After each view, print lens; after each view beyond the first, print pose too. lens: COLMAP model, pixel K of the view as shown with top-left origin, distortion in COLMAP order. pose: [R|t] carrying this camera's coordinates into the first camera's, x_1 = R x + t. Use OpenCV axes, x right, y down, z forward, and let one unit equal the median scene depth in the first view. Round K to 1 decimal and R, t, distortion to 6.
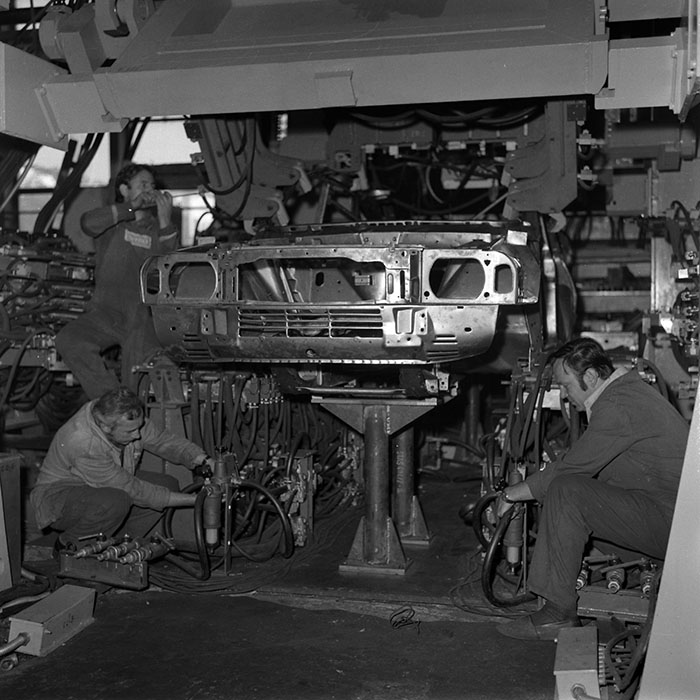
lens RADIAL K [[1097.3, 0, 363.7], [0, 1097.3, 379.9], [0, 0, 1]] dist [-0.022212, 0.000000]
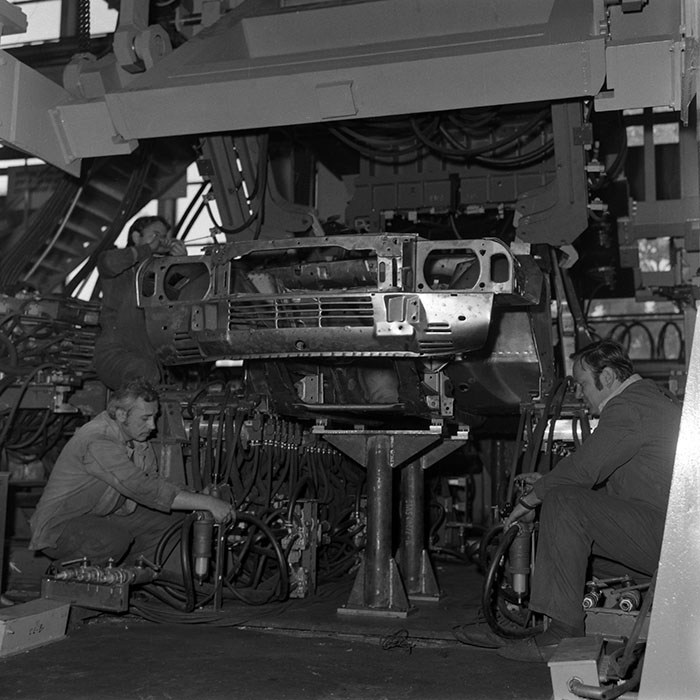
lens RADIAL K [[1097.3, 0, 349.1], [0, 1097.3, 349.6], [0, 0, 1]] dist [-0.022212, 0.000000]
pose [[0.997606, 0.010050, -0.068423, 0.052184], [-0.023162, 0.980800, -0.193638, 0.142098], [0.065163, 0.194760, 0.978684, 0.049322]]
